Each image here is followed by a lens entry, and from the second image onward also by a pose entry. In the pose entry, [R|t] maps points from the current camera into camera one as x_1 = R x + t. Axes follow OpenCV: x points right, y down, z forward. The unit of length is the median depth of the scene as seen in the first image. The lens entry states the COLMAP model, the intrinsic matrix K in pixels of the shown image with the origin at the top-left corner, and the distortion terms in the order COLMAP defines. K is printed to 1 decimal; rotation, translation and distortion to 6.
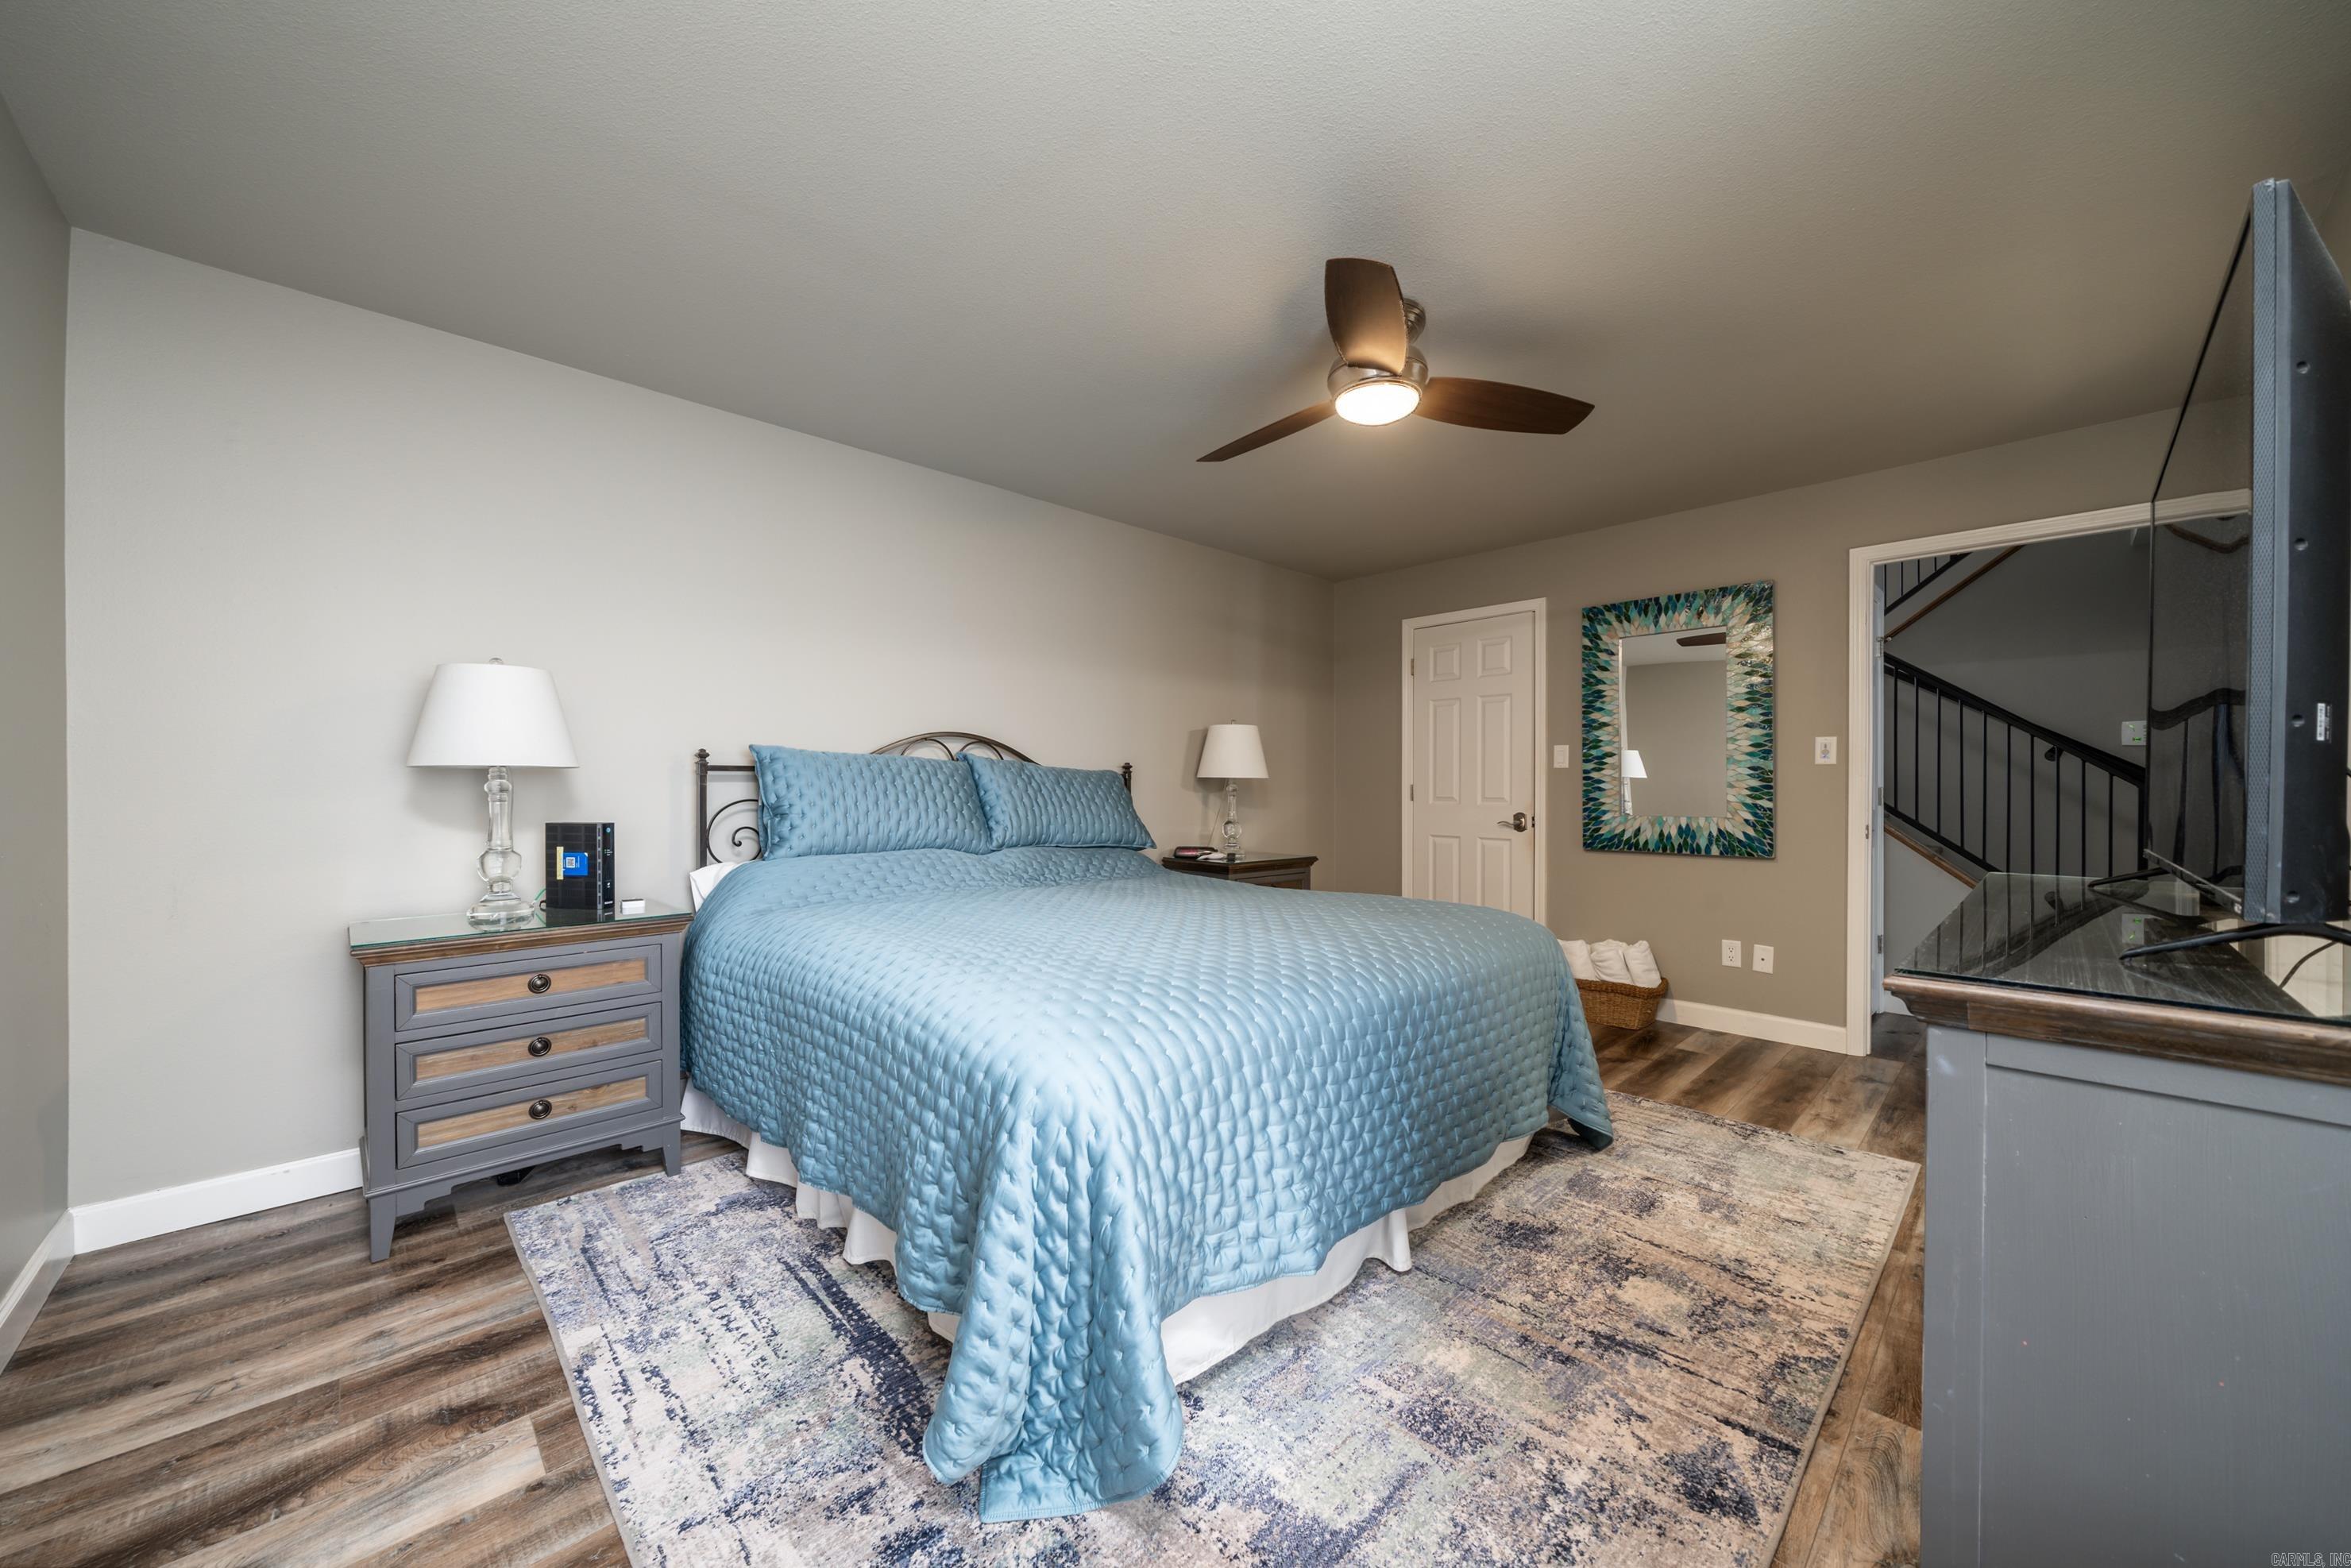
lens RADIAL K [[857.4, 0, 1186.6], [0, 857.4, 794.3], [0, 0, 1]] dist [0.001179, -0.000031]
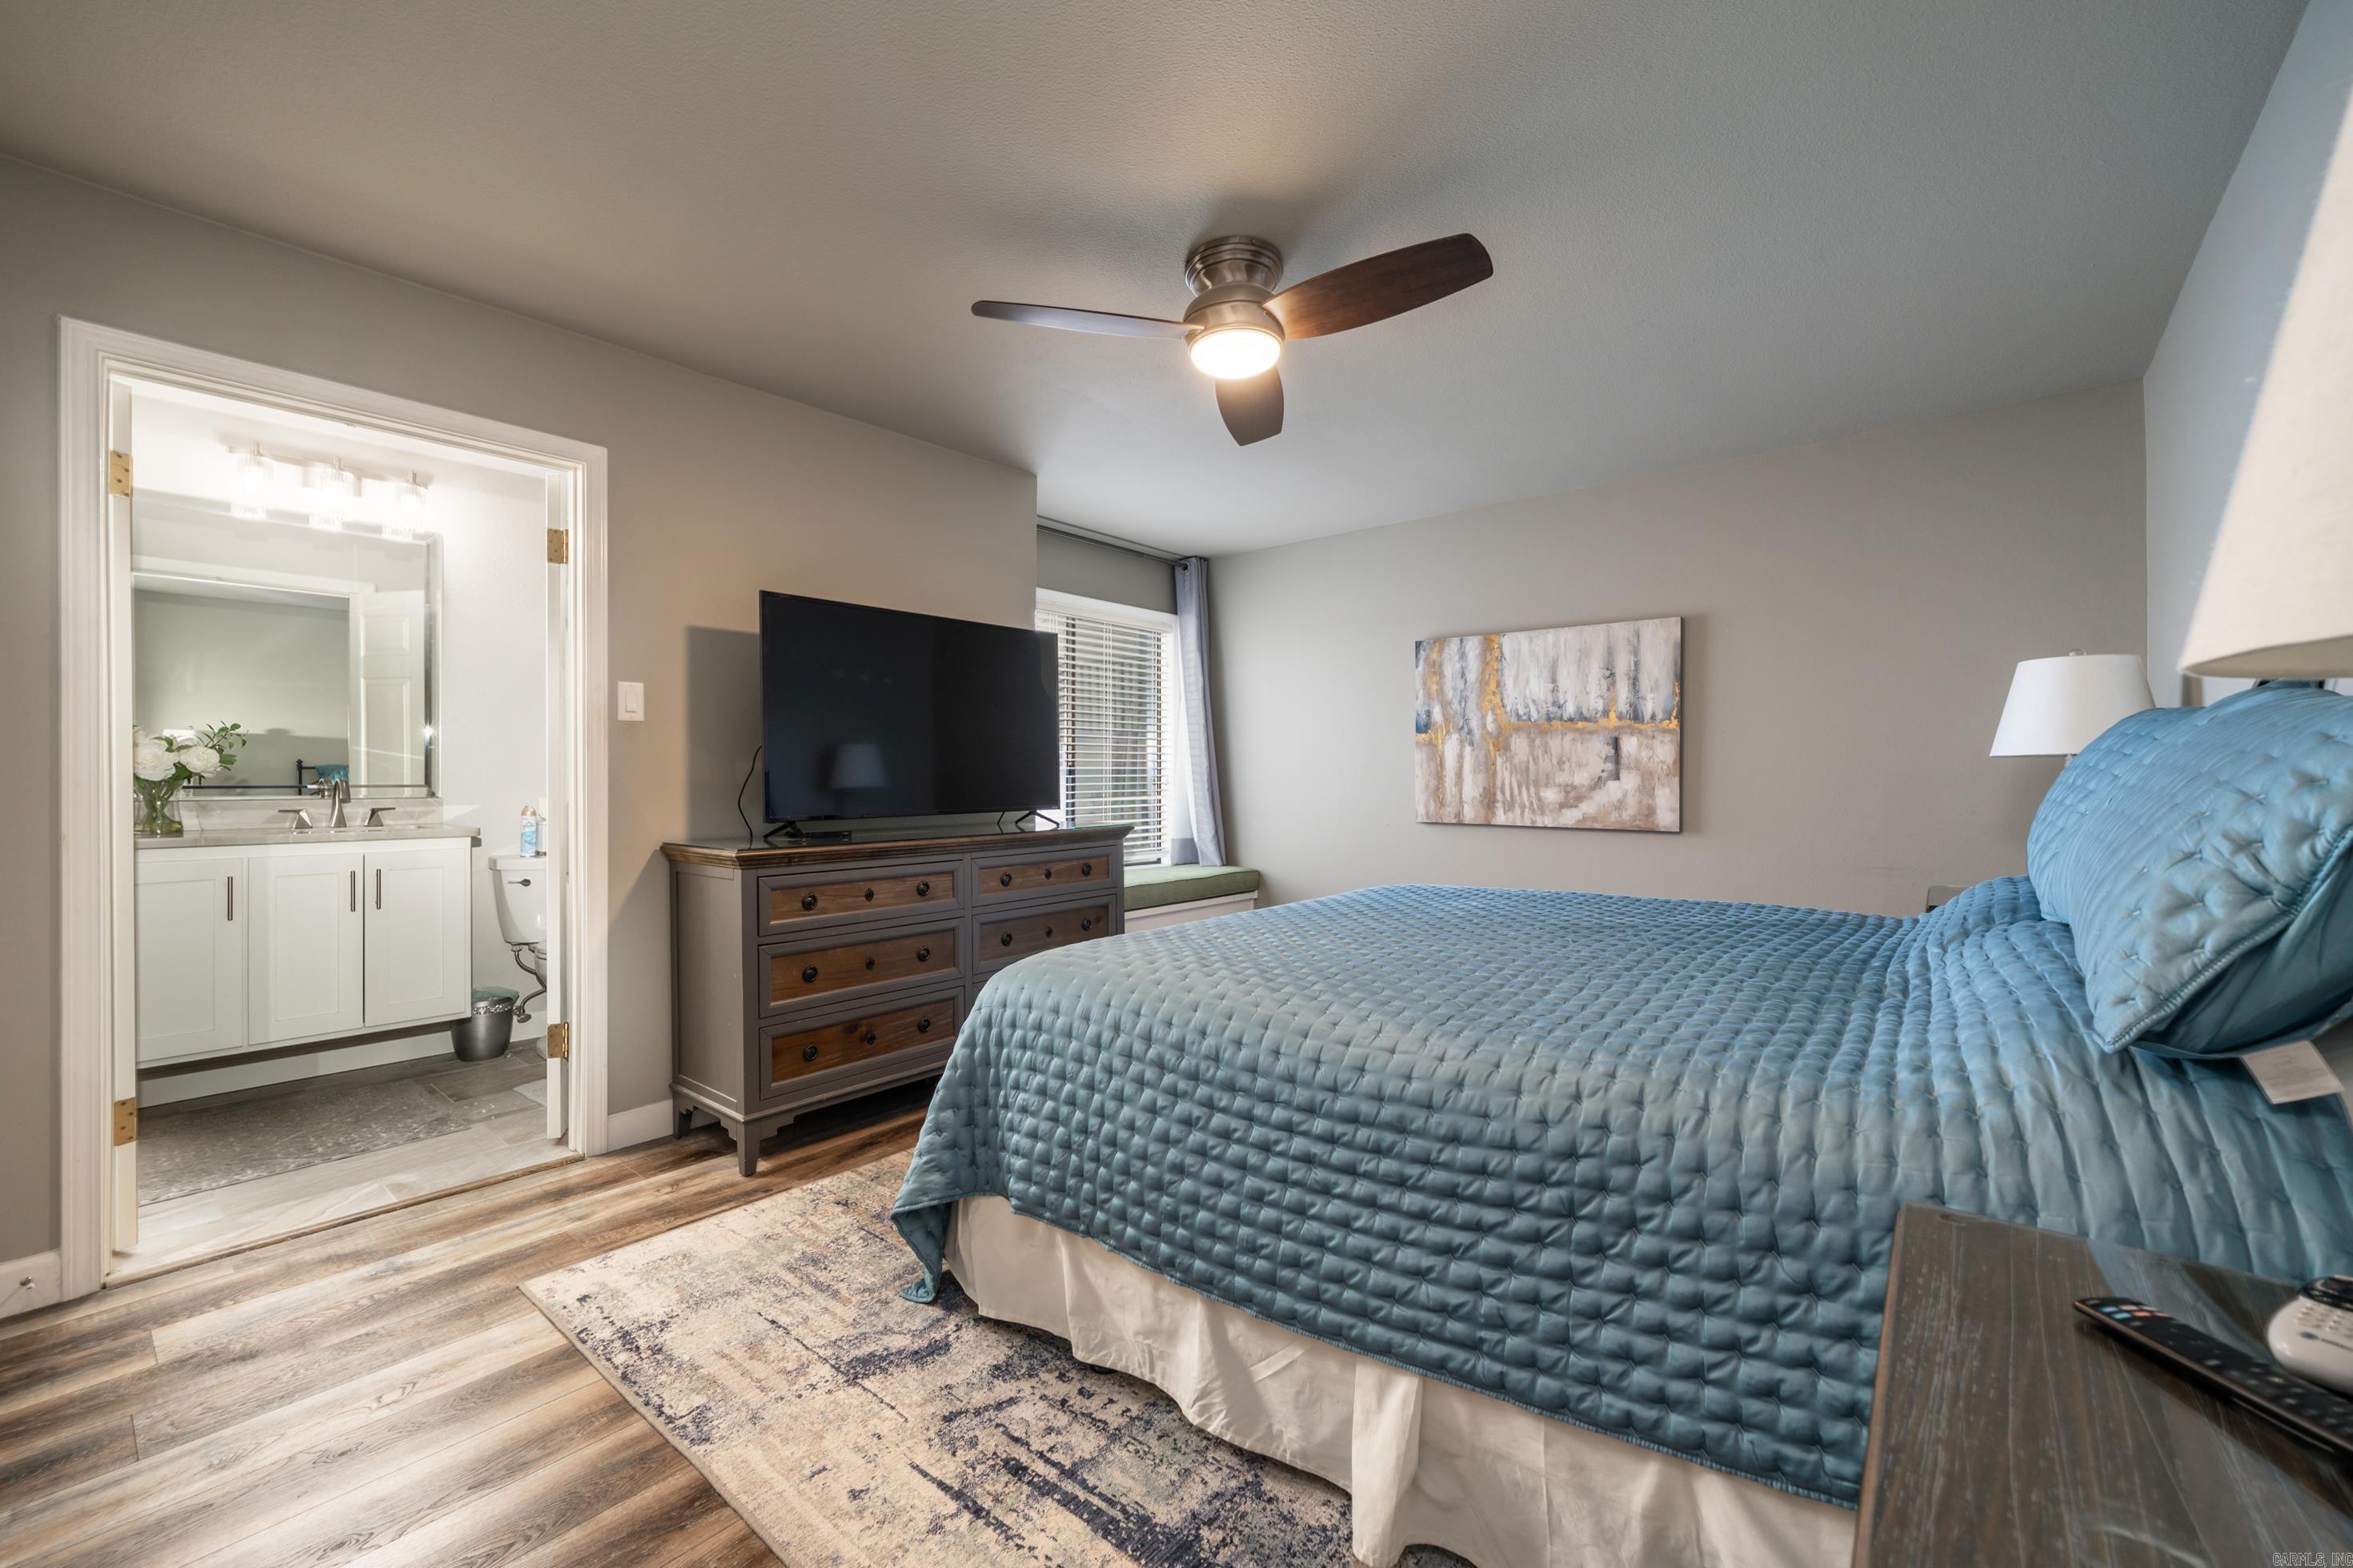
lens RADIAL K [[958.1, 0, 1172.0], [0, 958.1, 772.7], [0, 0, 1]] dist [-0.000749, 0.000049]
pose [[-0.994211, 0.017604, -0.105994, 0.461988], [0.017933, 0.999837, -0.002150, -0.029292], [0.105939, -0.004038, -0.994364, 2.517934]]
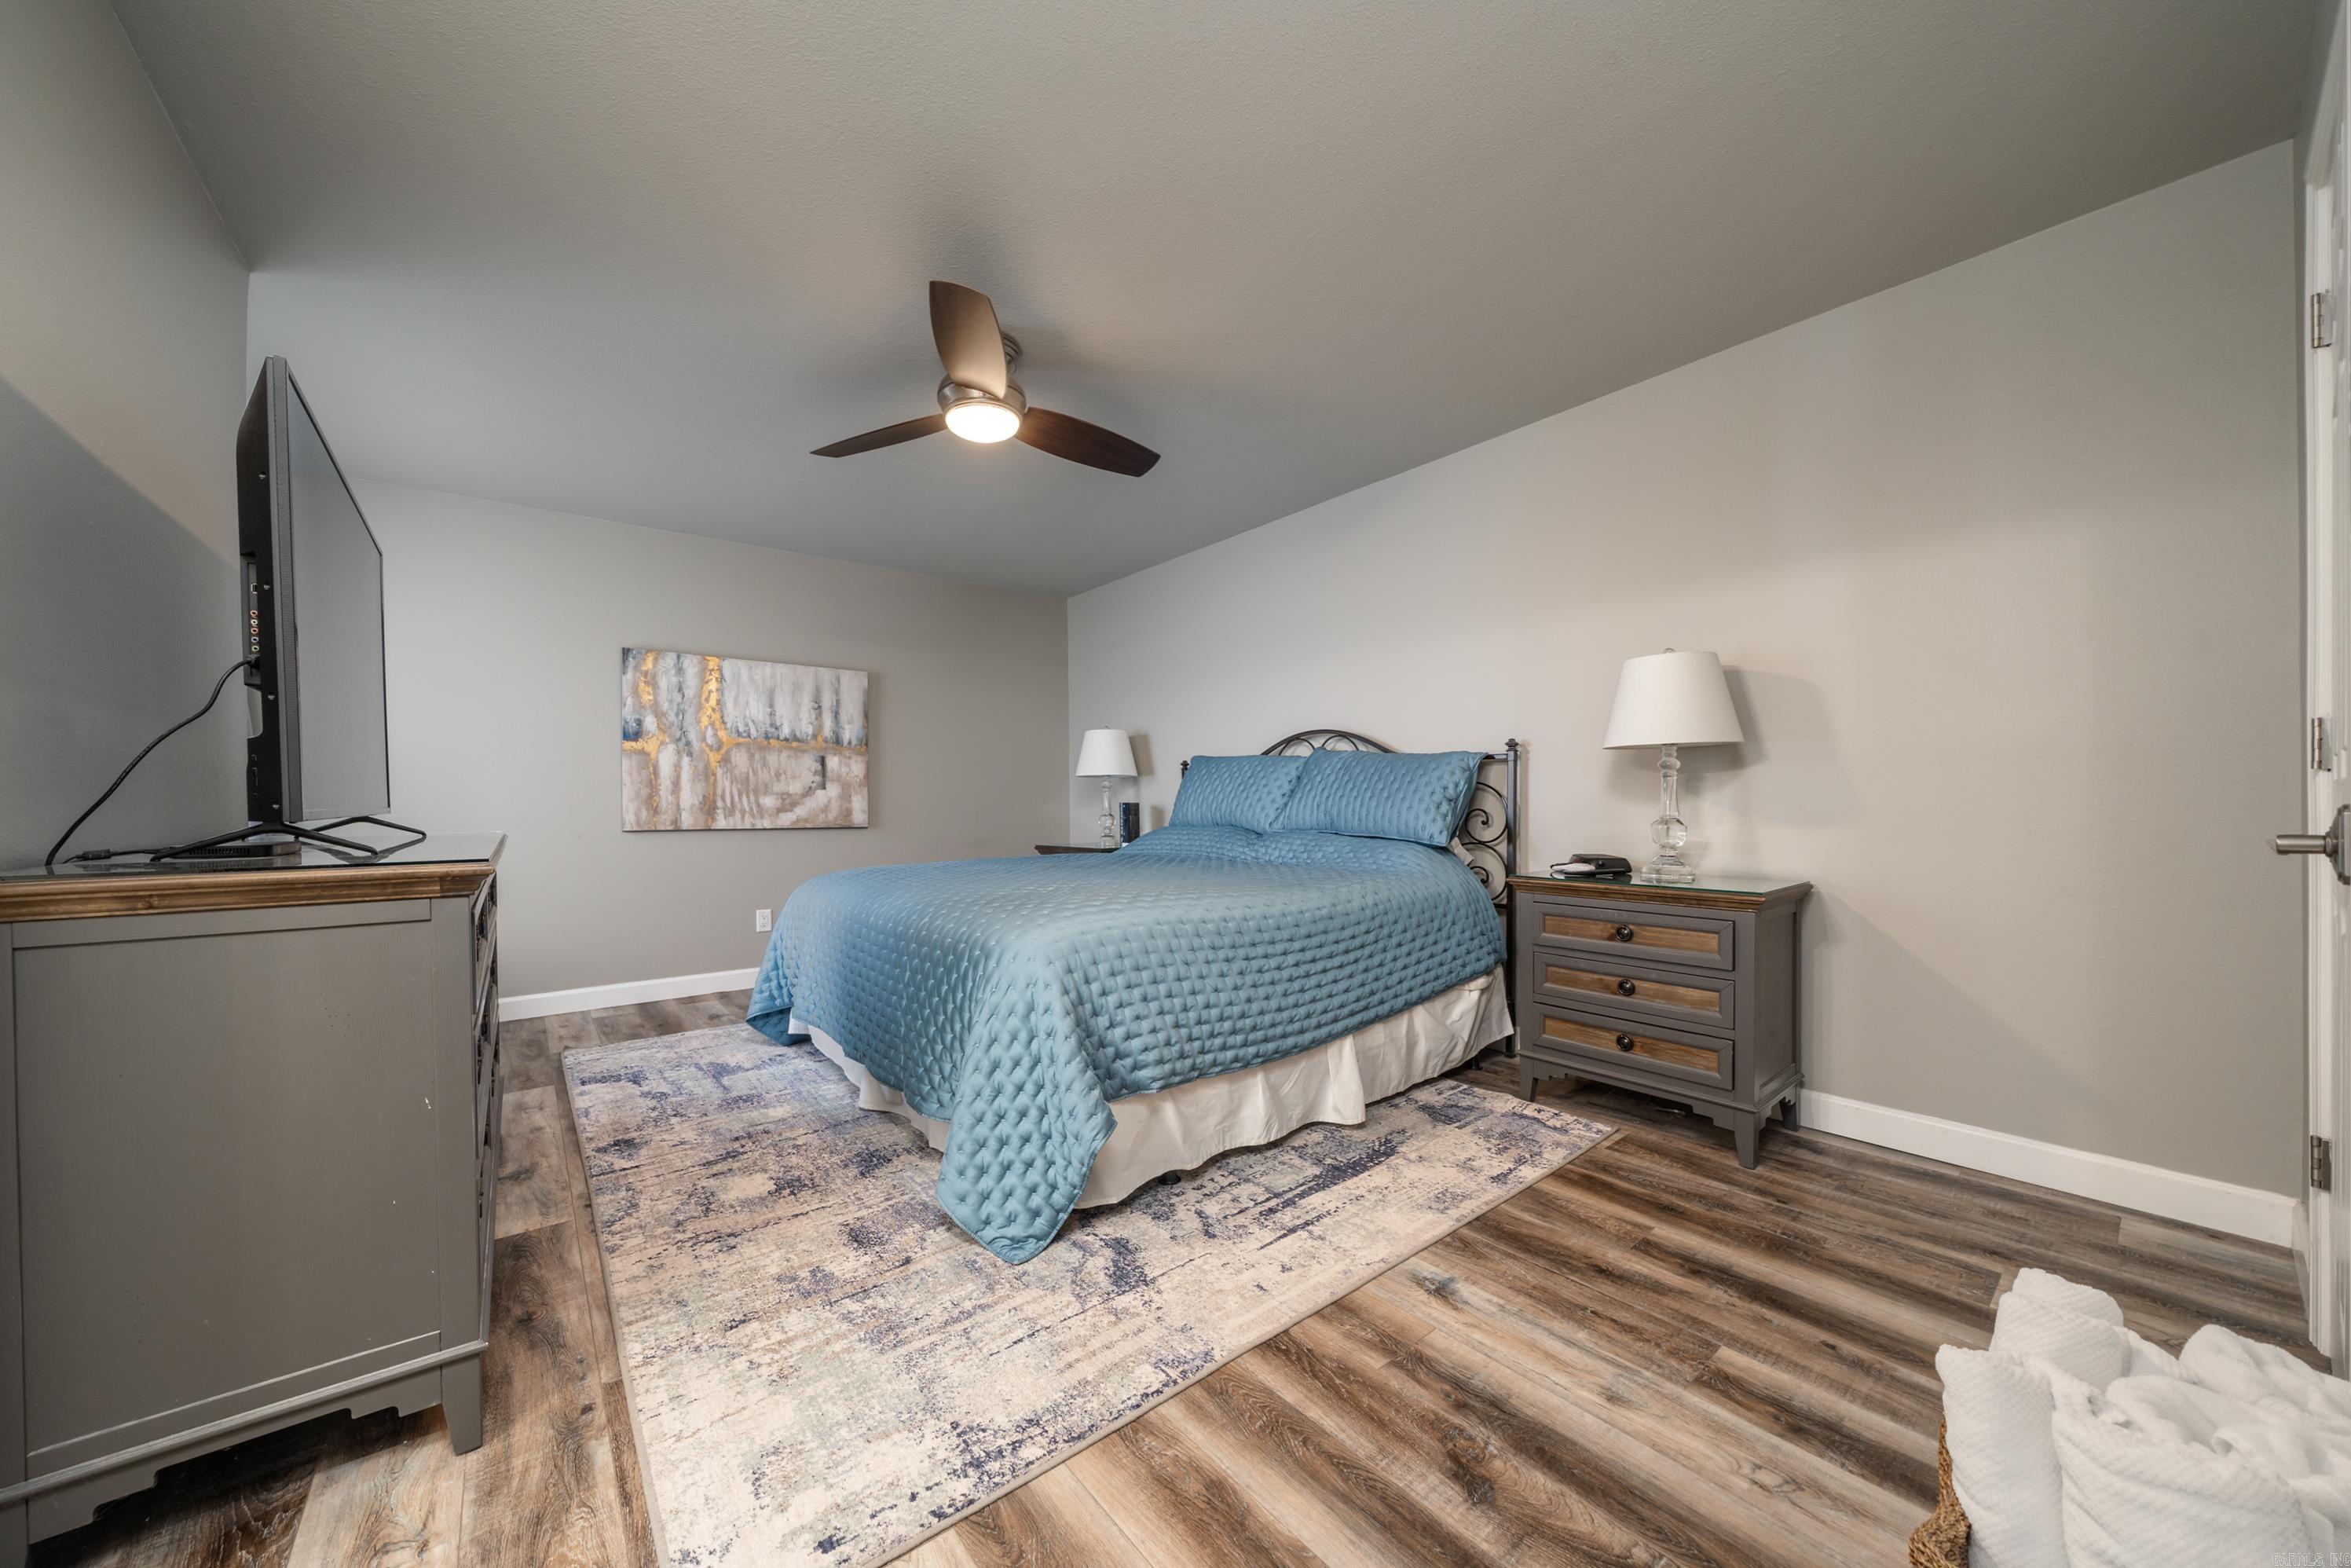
lens RADIAL K [[817.5, 0, 1175.0], [0, 817.5, 802.9], [0, 0, 1]] dist [-0.002301, -0.000073]
pose [[-0.091346, 0.014613, -0.995712, 1.584958], [0.007770, 0.999872, 0.013962, 0.018021], [0.995789, -0.006461, -0.091448, 1.656219]]
